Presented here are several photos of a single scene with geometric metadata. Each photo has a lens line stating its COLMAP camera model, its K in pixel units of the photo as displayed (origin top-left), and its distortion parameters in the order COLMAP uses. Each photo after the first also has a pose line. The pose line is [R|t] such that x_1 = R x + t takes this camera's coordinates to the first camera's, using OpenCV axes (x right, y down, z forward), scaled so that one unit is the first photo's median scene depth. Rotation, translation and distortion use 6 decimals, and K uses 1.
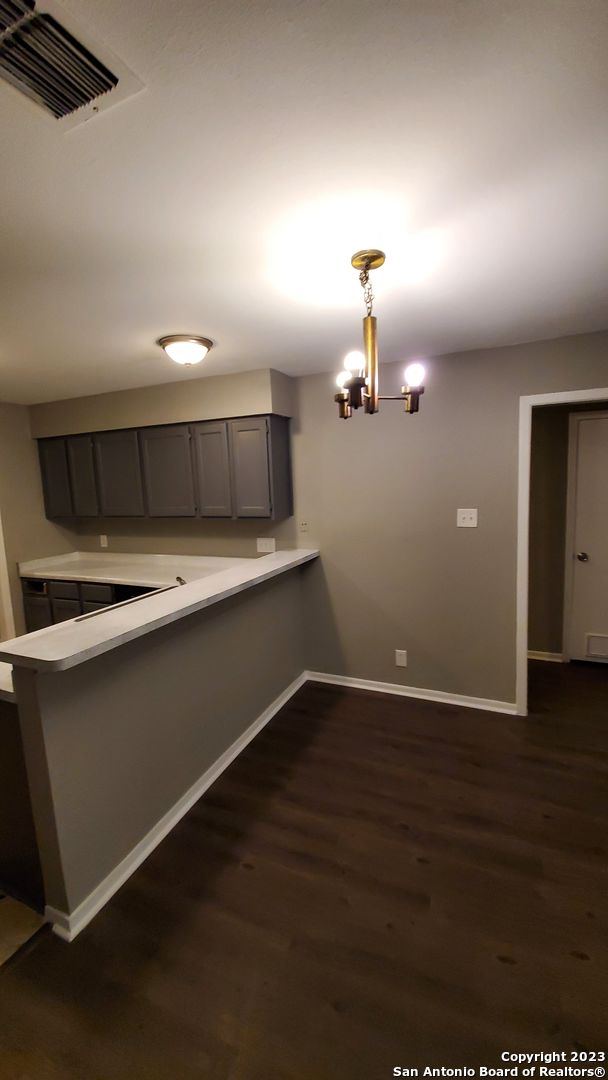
lens RADIAL K [[428.1, 0, 305.7], [0, 428.1, 530.6], [0, 0, 1]] dist [0.002345, -0.007941]
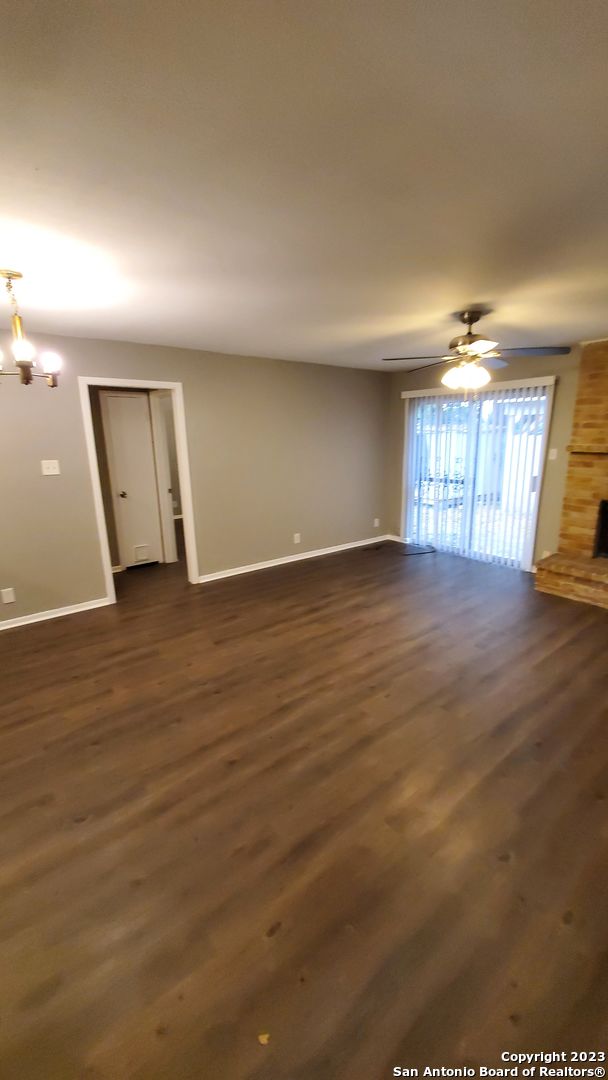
lens RADIAL K [[428.1, 0, 310.0], [0, 428.1, 530.9], [0, 0, 1]] dist [0.002345, -0.007941]
pose [[0.462817, -0.165749, 0.870820, -0.334239], [0.100919, 0.985829, 0.134003, 0.052048], [-0.880690, 0.025863, 0.472986, -0.228769]]
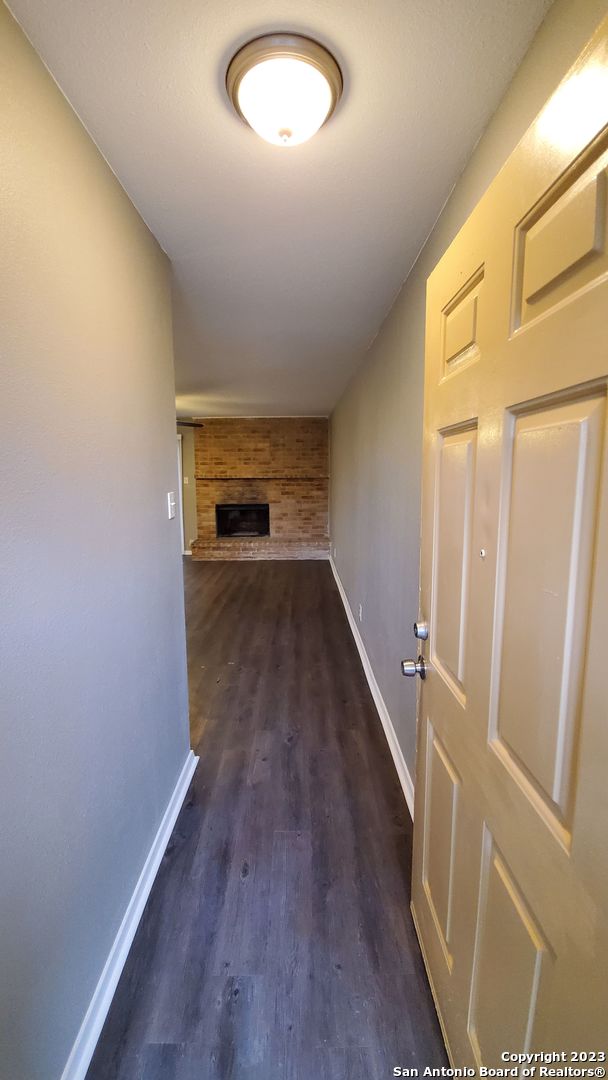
lens RADIAL K [[428.1, 0, 301.3], [0, 428.1, 535.0], [0, 0, 1]] dist [0.002345, -0.007941]
pose [[-0.400368, -0.092199, 0.911704, -1.049902], [0.130649, 0.979018, 0.156380, 0.078681], [-0.906993, 0.181723, -0.379921, 0.073876]]
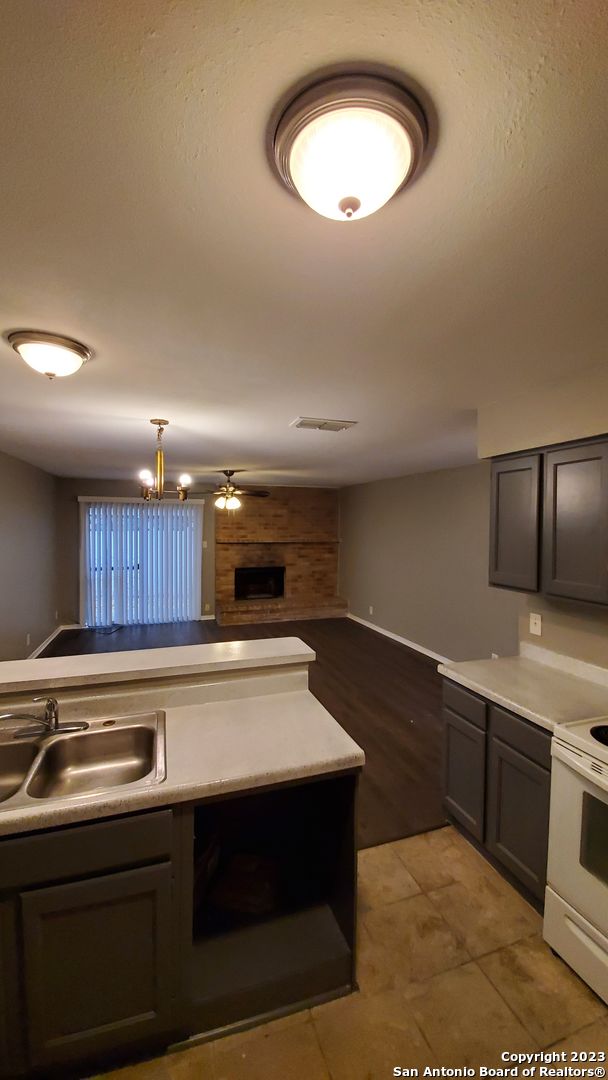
lens RADIAL K [[428.1, 0, 302.8], [0, 428.1, 538.3], [0, 0, 1]] dist [0.002345, -0.007941]
pose [[-0.678251, 0.010654, 0.734753, -0.734554], [0.105548, 0.990939, 0.083063, -0.086151], [-0.727210, 0.133890, -0.673230, 0.815697]]
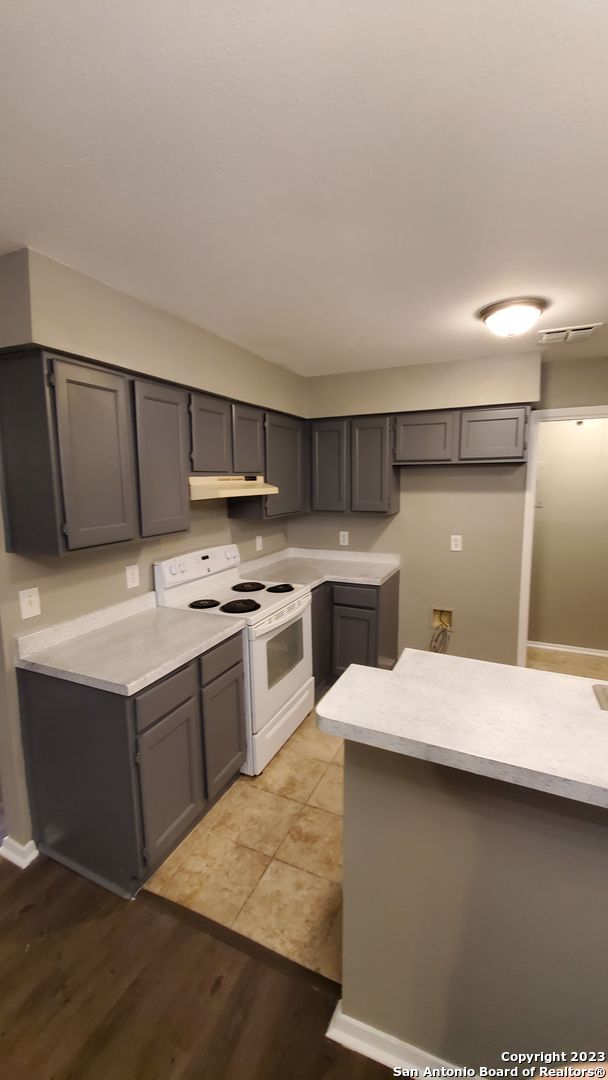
lens RADIAL K [[428.1, 0, 306.2], [0, 428.1, 532.8], [0, 0, 1]] dist [0.002345, -0.007941]
pose [[-0.007498, 0.168280, -0.985711, 0.029702], [-0.107890, 0.979848, 0.168100, -0.045169], [0.994135, 0.107609, 0.010809, 0.373268]]
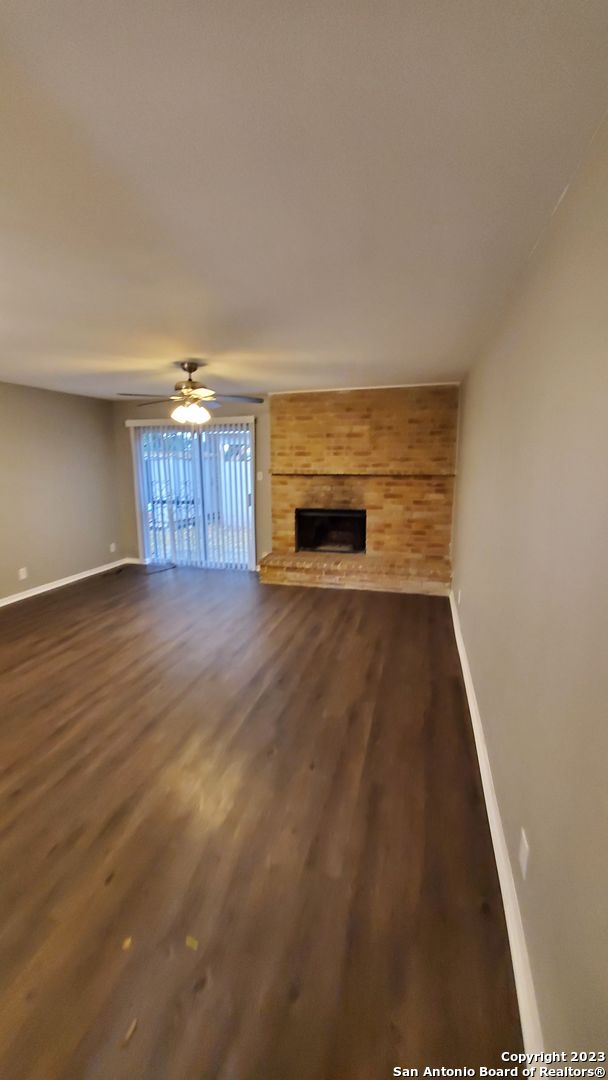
lens RADIAL K [[428.1, 0, 308.0], [0, 428.1, 530.6], [0, 0, 1]] dist [0.002345, -0.007941]
pose [[-0.146917, -0.129934, 0.980578, -0.510187], [0.129627, 0.980256, 0.149314, 0.055064], [-0.980618, 0.149046, -0.127174, -0.210217]]
